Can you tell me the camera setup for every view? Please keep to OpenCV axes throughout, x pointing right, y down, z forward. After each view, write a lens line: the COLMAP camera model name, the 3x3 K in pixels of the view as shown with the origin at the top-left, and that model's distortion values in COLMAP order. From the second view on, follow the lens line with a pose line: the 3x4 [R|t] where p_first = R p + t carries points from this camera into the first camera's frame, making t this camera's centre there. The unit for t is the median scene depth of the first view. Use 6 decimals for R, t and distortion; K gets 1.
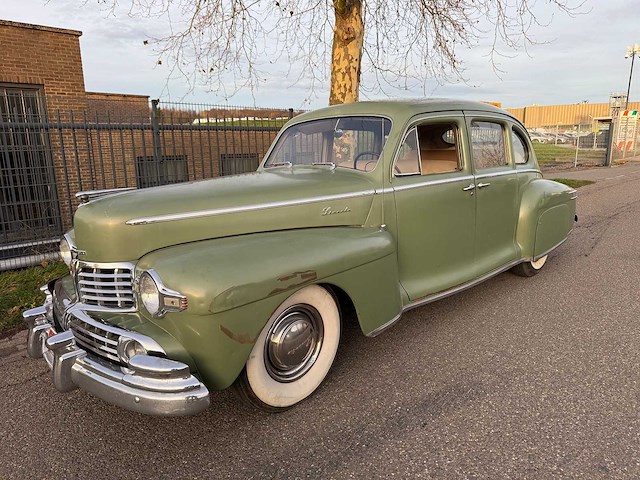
lens RADIAL K [[456.2, 0, 320.2], [0, 456.2, 244.4], [0, 0, 1]] dist [0.004732, -0.003160]
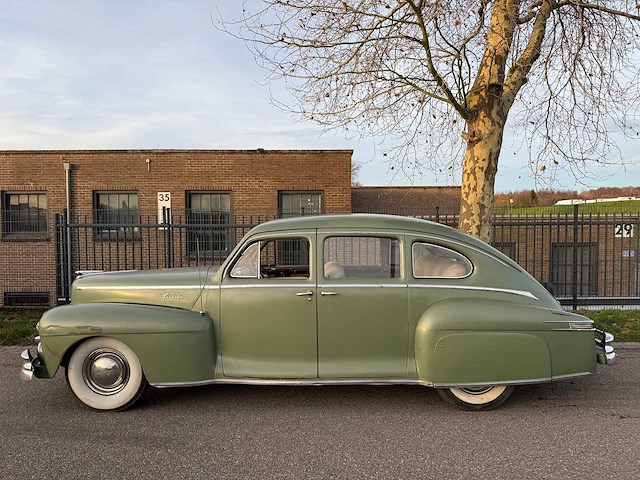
lens RADIAL K [[456.2, 0, 316.2], [0, 456.2, 239.0], [0, 0, 1]] dist [0.004732, -0.003160]
pose [[0.693074, 0.031680, -0.720170, 0.553991], [-0.163242, 0.979979, -0.113991, -0.063543], [0.702140, 0.196566, 0.684370, 0.099950]]
